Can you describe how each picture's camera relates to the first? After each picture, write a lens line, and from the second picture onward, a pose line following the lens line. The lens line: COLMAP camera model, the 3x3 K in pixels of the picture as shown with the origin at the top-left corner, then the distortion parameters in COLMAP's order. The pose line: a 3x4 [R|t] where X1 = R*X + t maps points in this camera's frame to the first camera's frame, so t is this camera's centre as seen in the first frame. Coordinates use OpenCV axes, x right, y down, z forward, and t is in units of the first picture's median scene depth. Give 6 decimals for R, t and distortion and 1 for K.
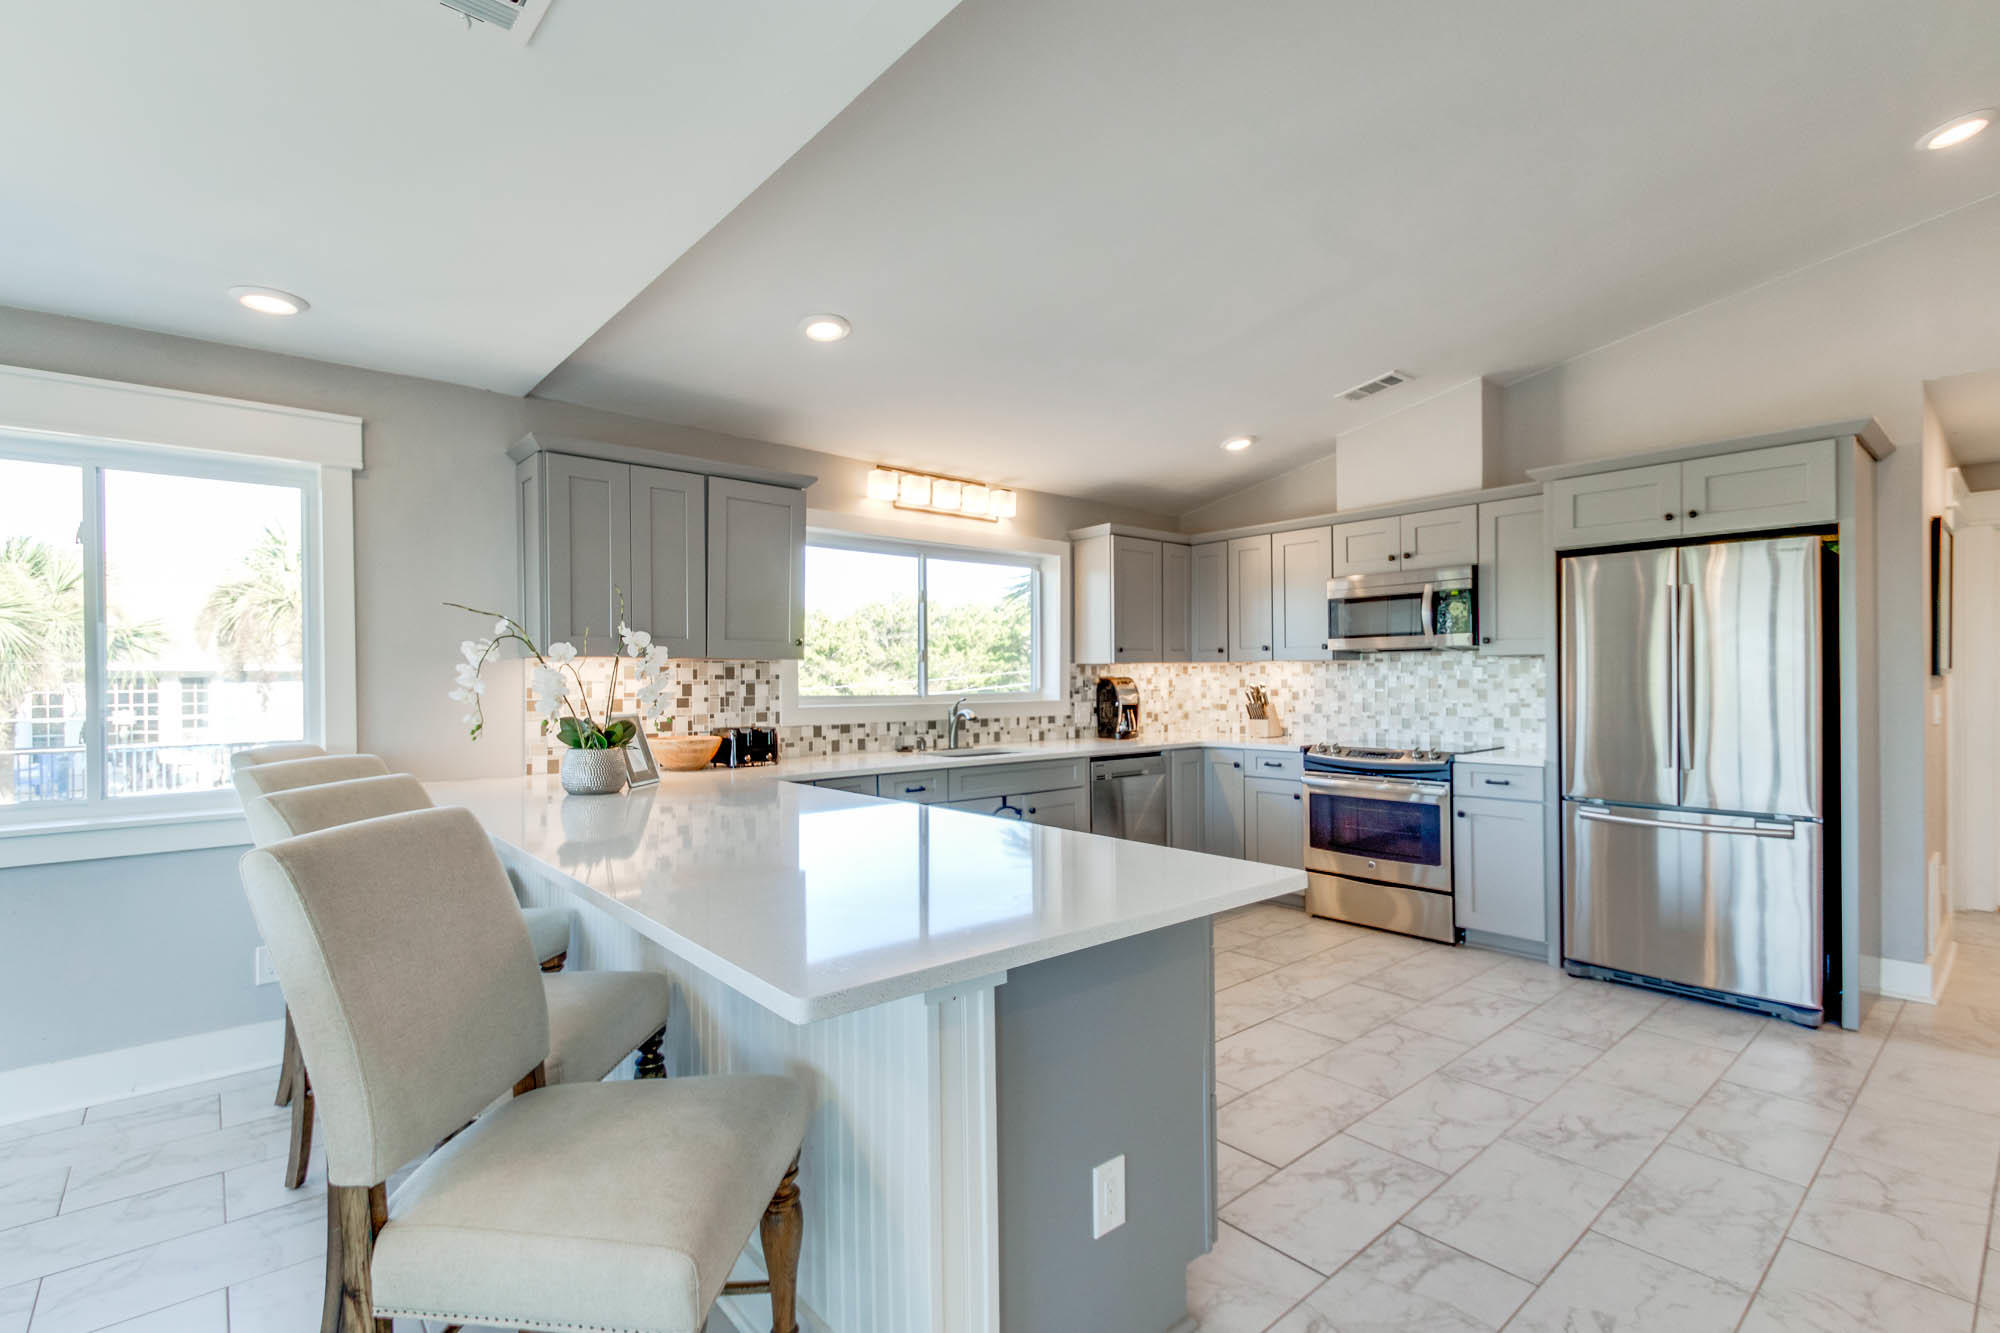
lens RADIAL K [[914.3, 0, 985.6], [0, 914.3, 673.9], [0, 0, 1]] dist [0.013495, -0.000540]
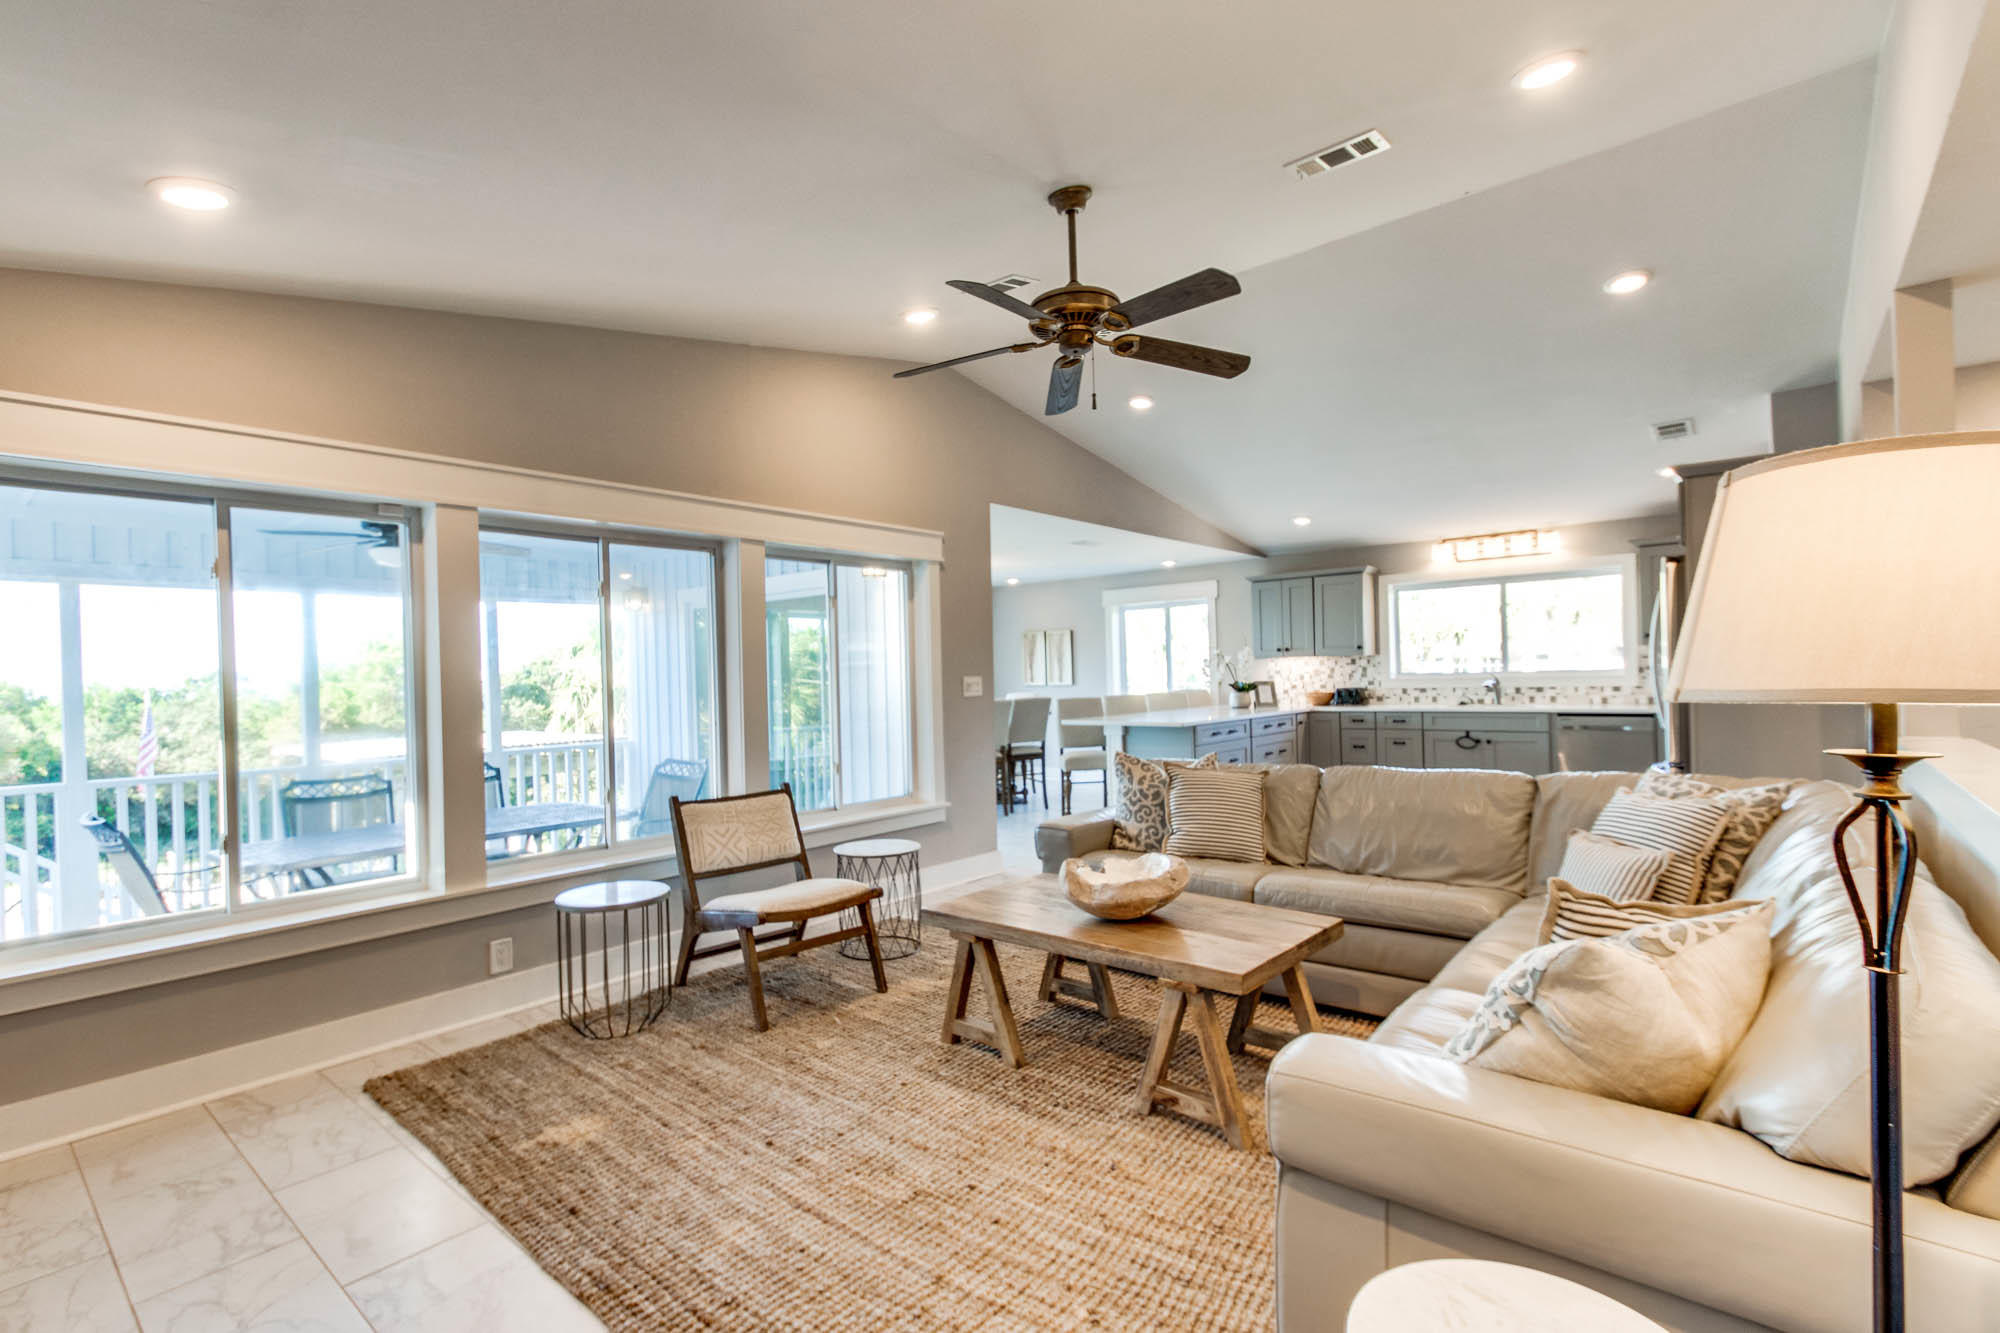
lens RADIAL K [[920.6, 0, 989.0], [0, 920.6, 676.6], [0, 0, 1]] dist [0.038052, -0.000093]
pose [[0.160150, 0.003183, -0.987088, 1.500117], [0.033283, 0.999409, 0.008622, -0.012033], [0.986531, -0.034234, 0.159950, -0.145549]]
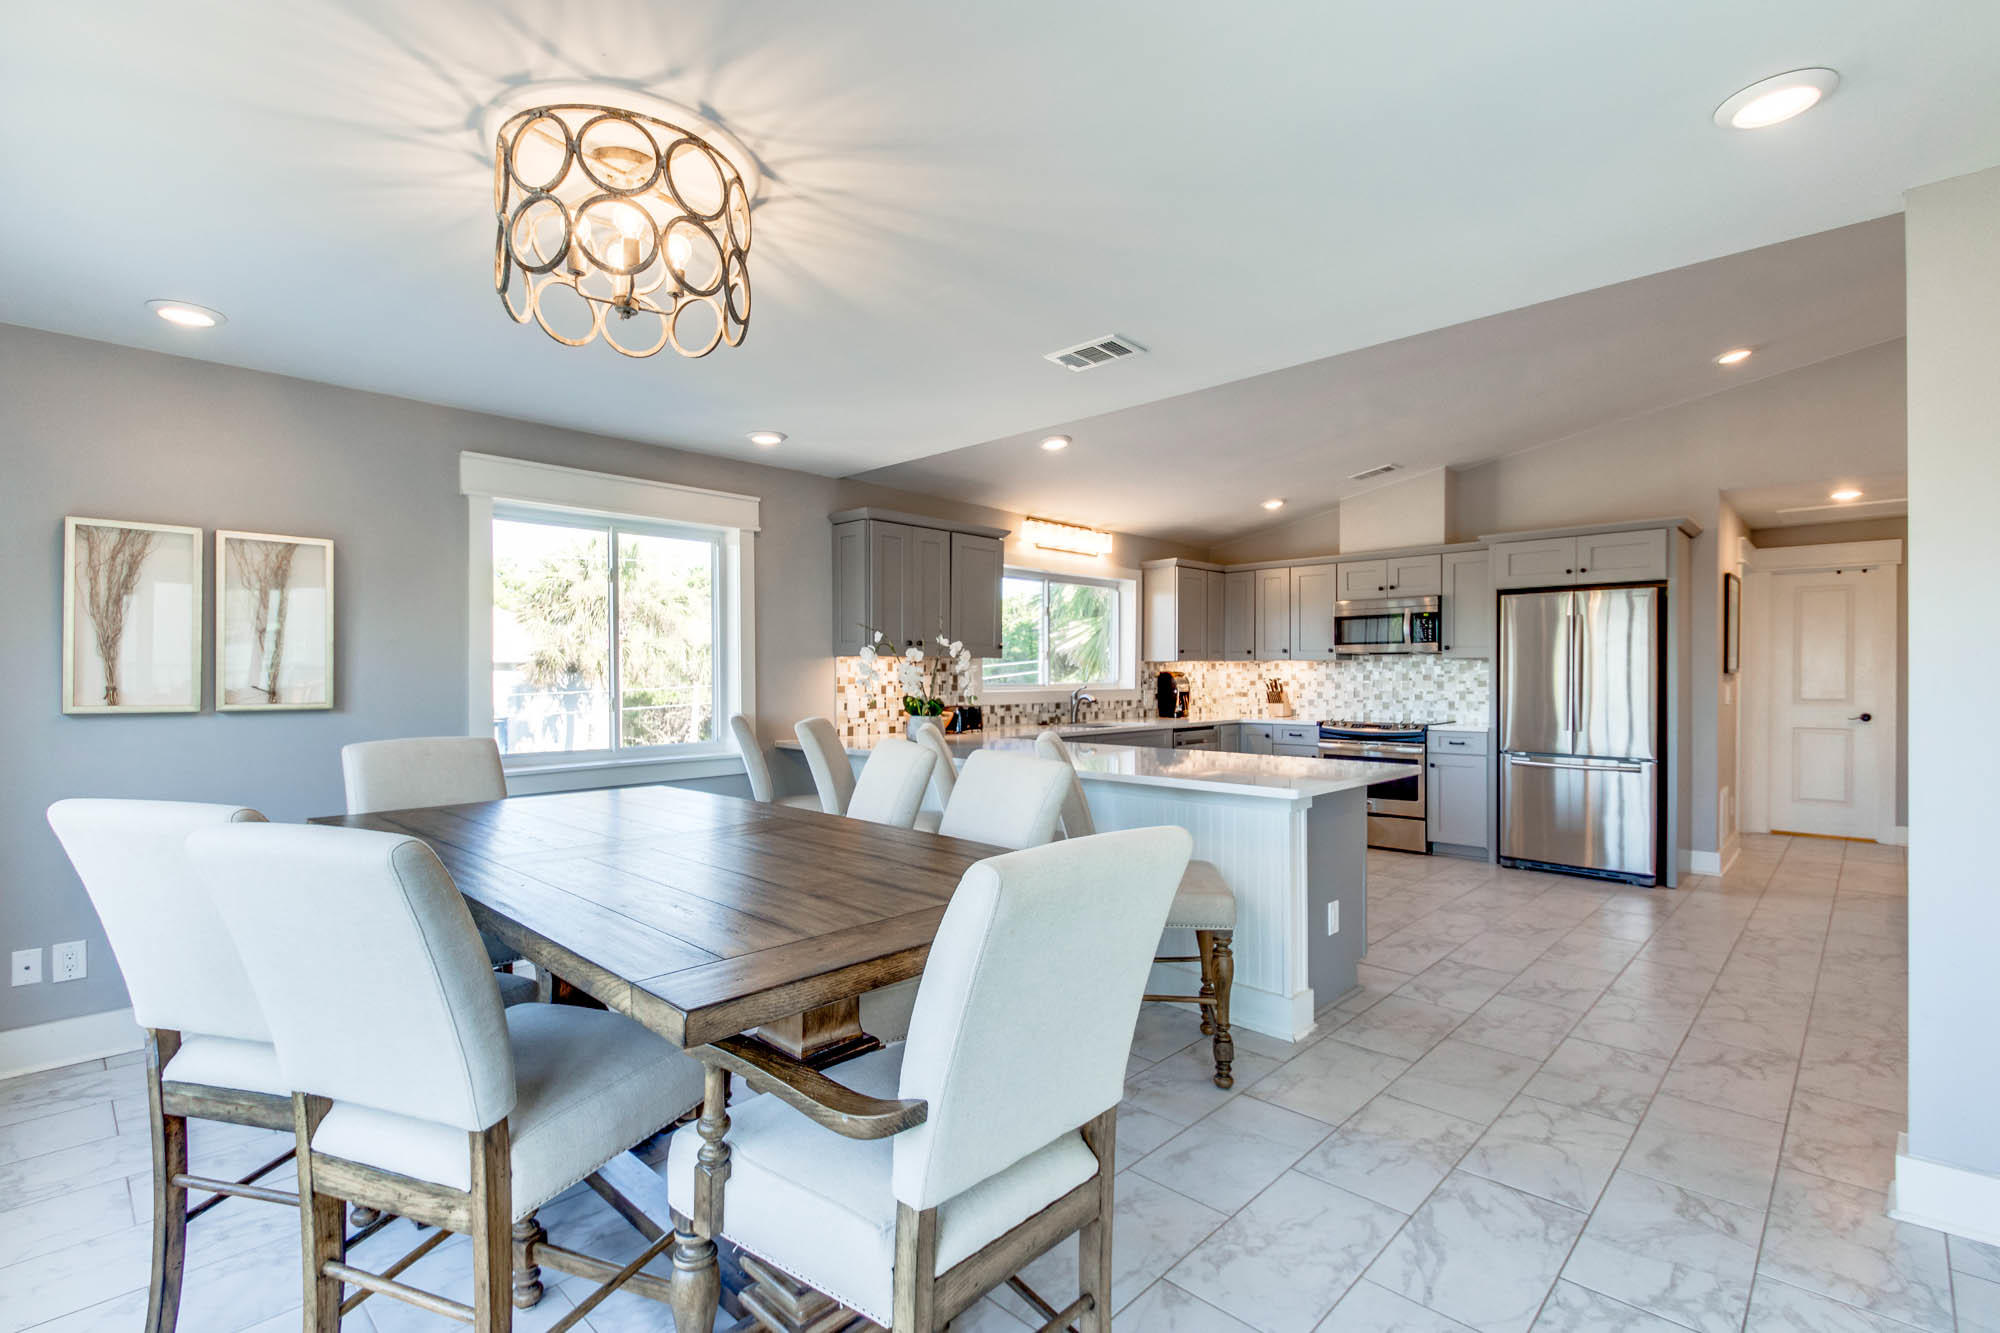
lens RADIAL K [[916.3, 0, 981.1], [0, 916.3, 673.9], [0, 0, 1]] dist [-0.002135, 0.026879]
pose [[0.995466, 0.004526, 0.095009, -0.319148], [-0.005167, 0.999966, 0.006501, -0.000329], [-0.094977, -0.006962, 0.995455, -0.369885]]
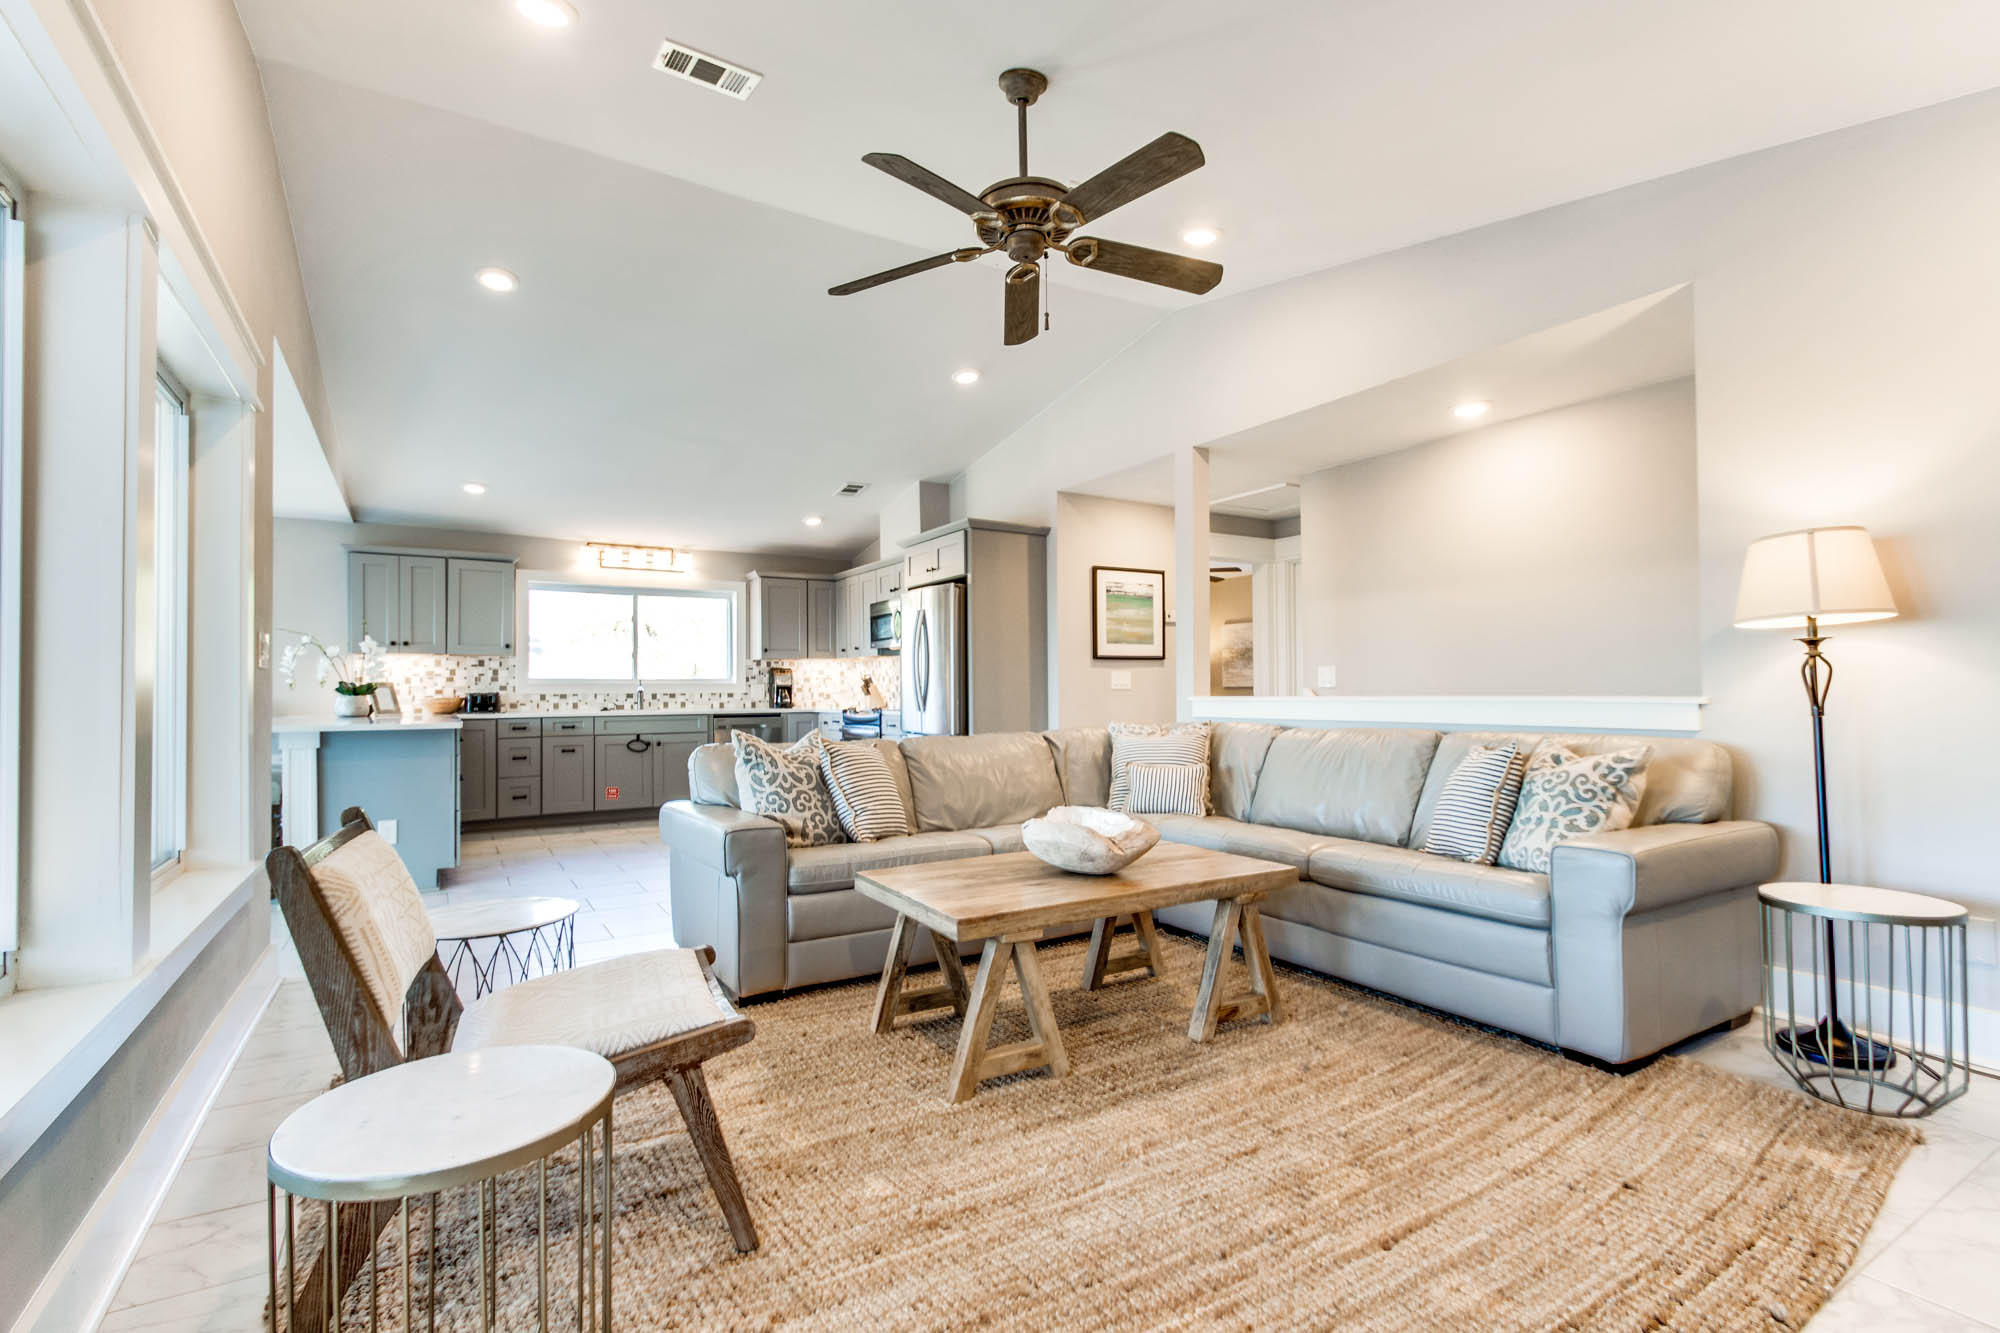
lens RADIAL K [[915.7, 0, 992.6], [0, 915.7, 677.4], [0, 0, 1]] dist [0.017462, -0.000775]
pose [[0.987149, -0.005012, -0.159722, 0.903893], [0.003522, 0.999948, -0.009608, 0.042551], [0.159761, 0.008922, 0.987115, -0.570097]]
